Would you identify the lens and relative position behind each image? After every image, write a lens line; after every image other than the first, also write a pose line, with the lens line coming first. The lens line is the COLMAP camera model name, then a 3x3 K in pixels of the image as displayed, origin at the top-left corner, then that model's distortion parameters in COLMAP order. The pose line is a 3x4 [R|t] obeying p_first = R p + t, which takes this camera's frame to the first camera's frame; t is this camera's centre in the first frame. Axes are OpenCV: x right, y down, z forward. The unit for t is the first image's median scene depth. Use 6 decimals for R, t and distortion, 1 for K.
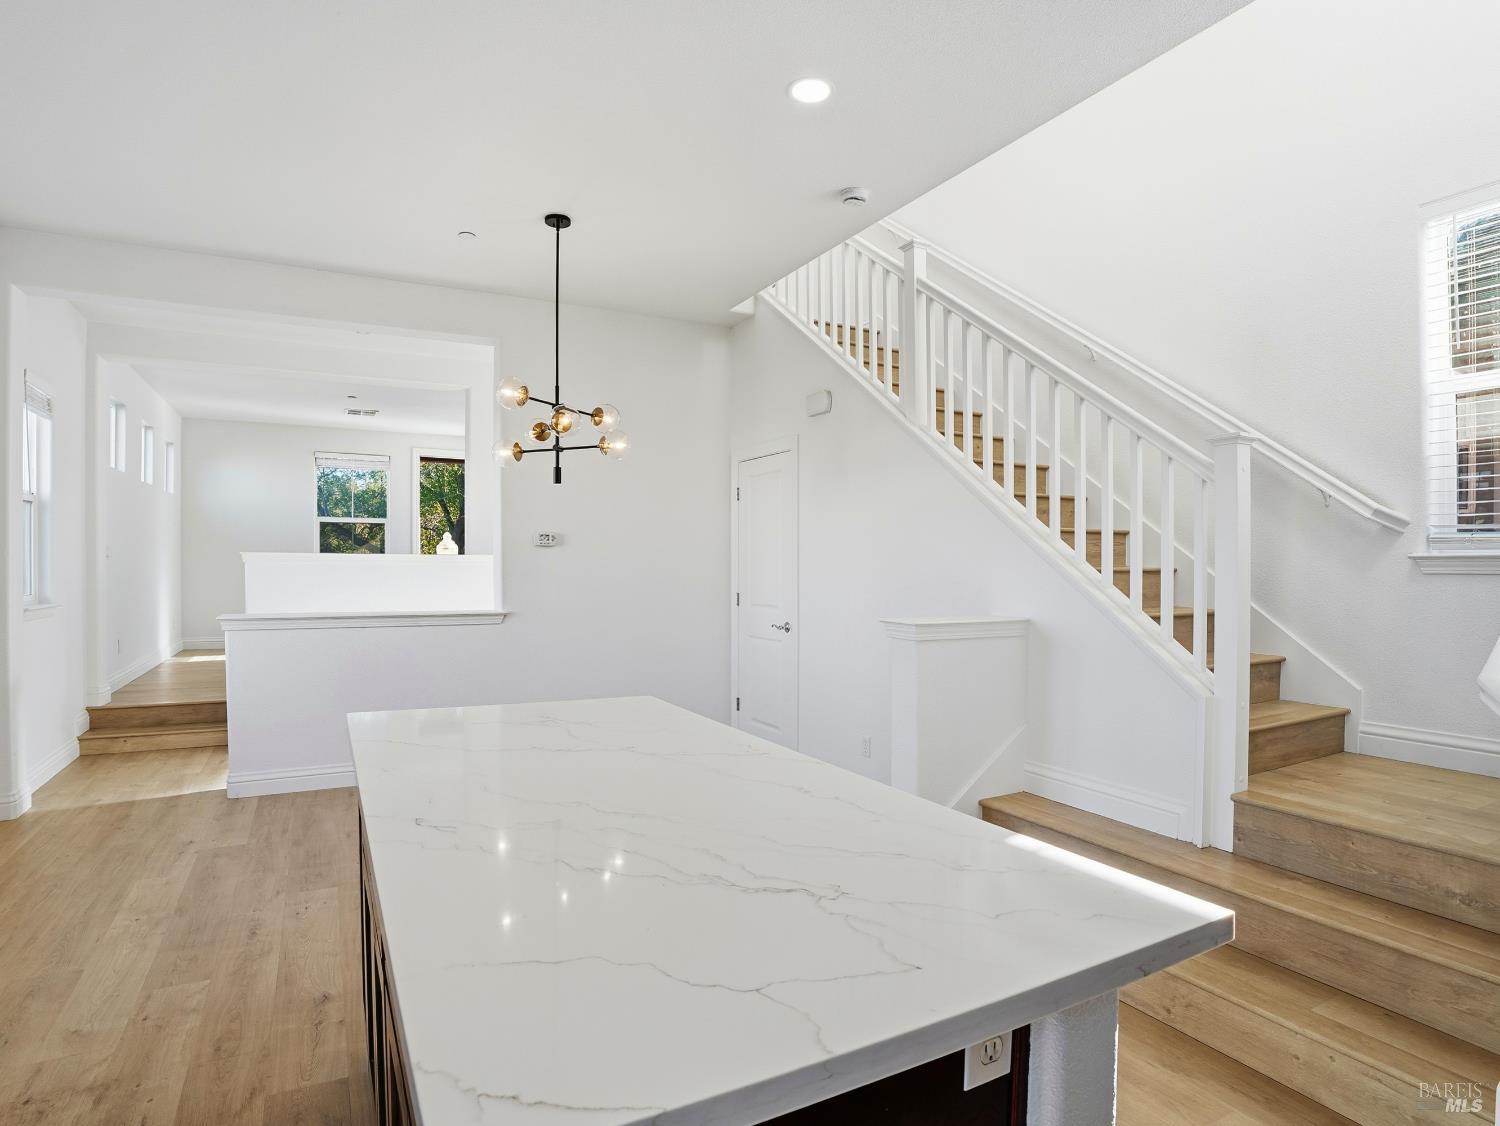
lens RADIAL K [[809.6, 0, 744.2], [0, 809.6, 575.6], [0, 0, 1]] dist [-0.074698, 0.019315]
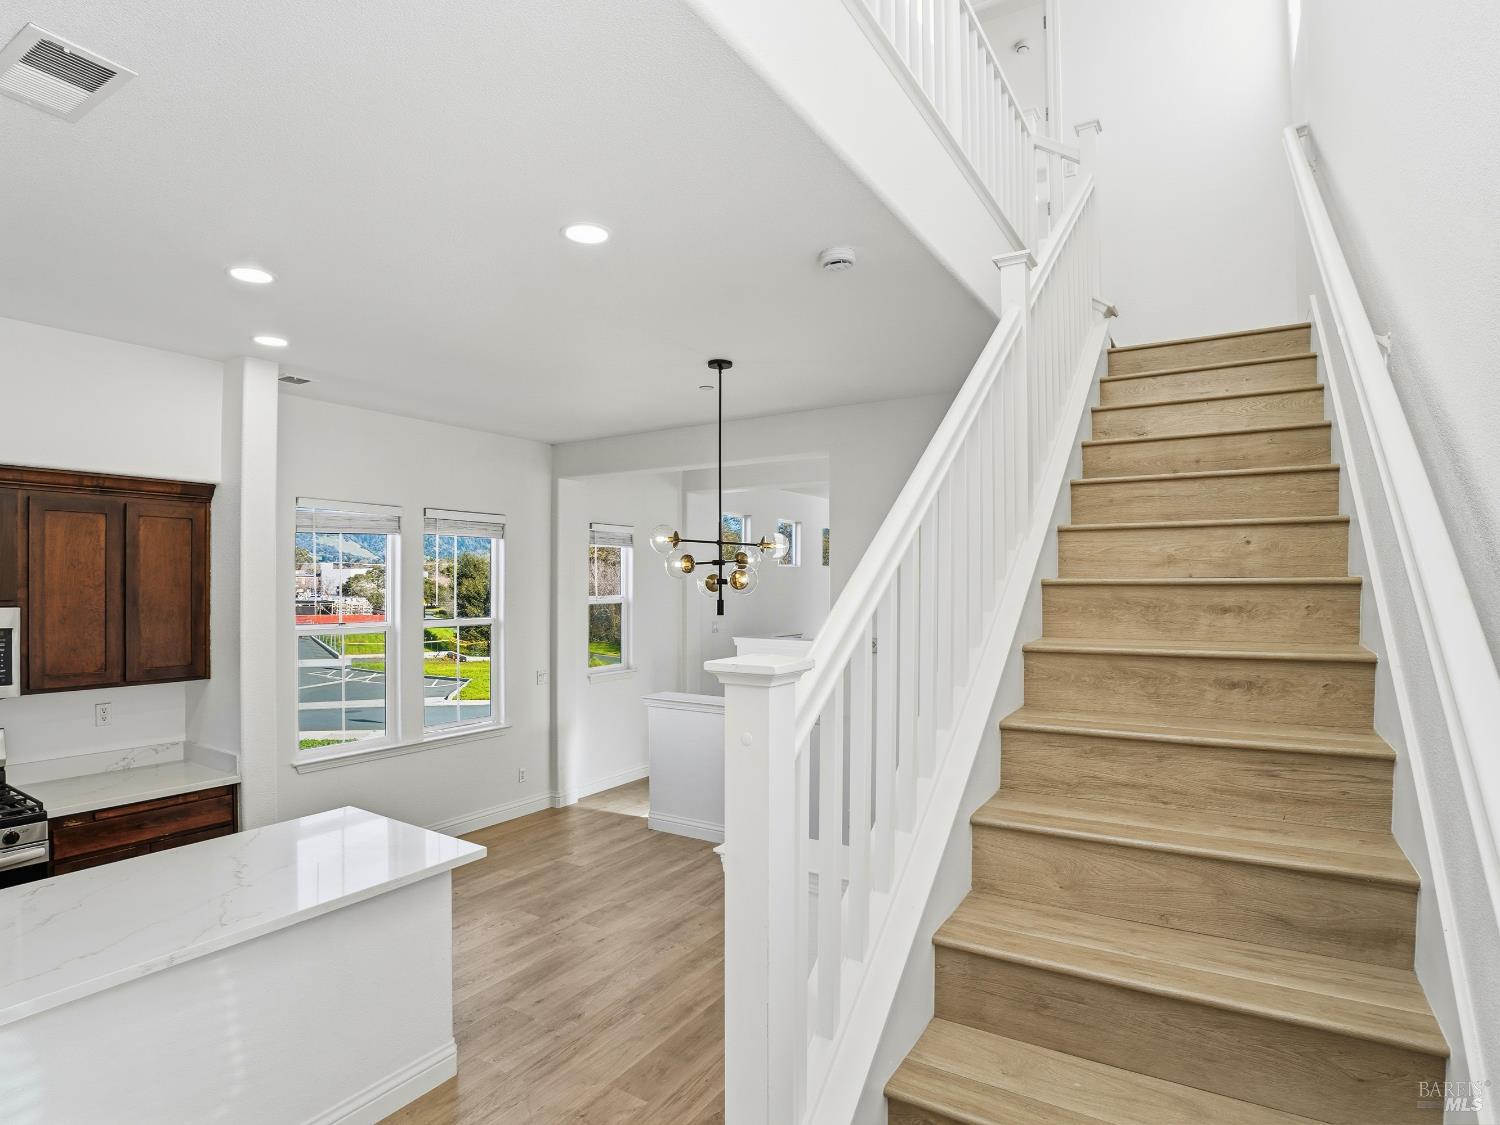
lens RADIAL K [[789.5, 0, 749.9], [0, 789.5, 568.1], [0, 0, 1]] dist [-0.073025, 0.018099]
pose [[0.506097, -0.019717, -0.862251, 0.680246], [-0.012545, 0.999465, -0.030218, -0.143034], [0.862385, 0.026110, 0.505579, 0.496238]]
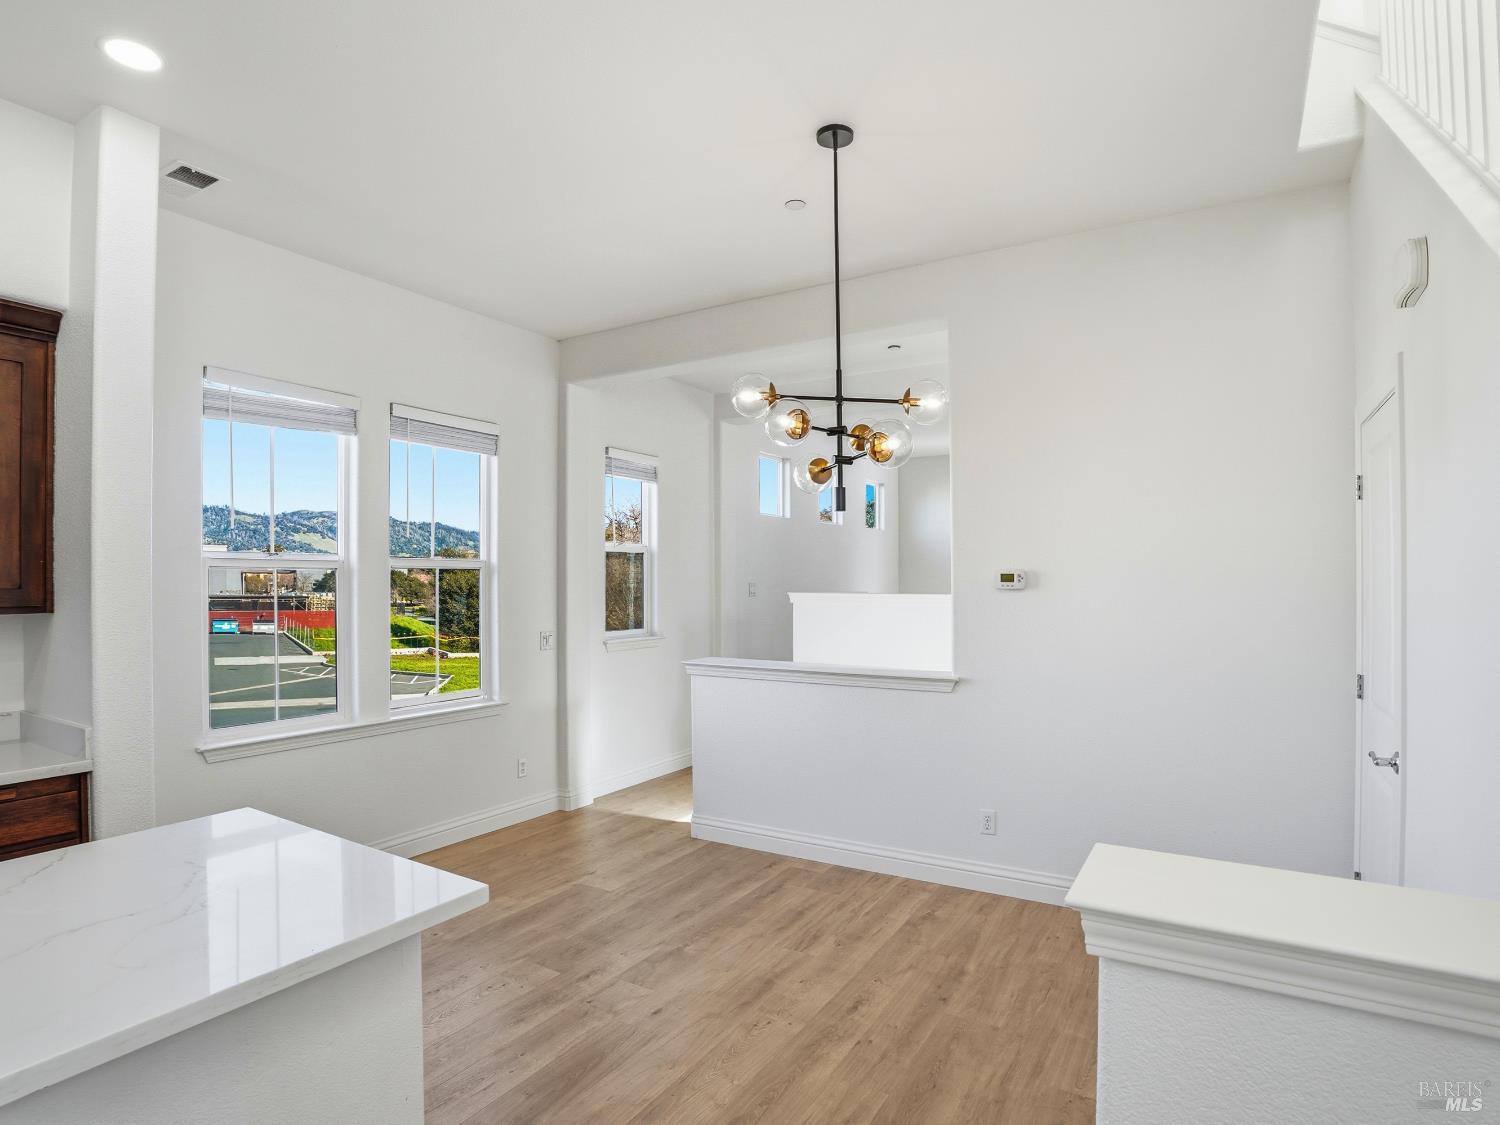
lens RADIAL K [[809.6, 0, 744.2], [0, 809.6, 575.1], [0, 0, 1]] dist [-0.074698, 0.019315]
pose [[0.511961, -0.011306, -0.858935, 0.316463], [-0.010413, 0.999758, -0.019366, -0.043354], [0.858946, 0.018859, 0.511719, 0.565339]]
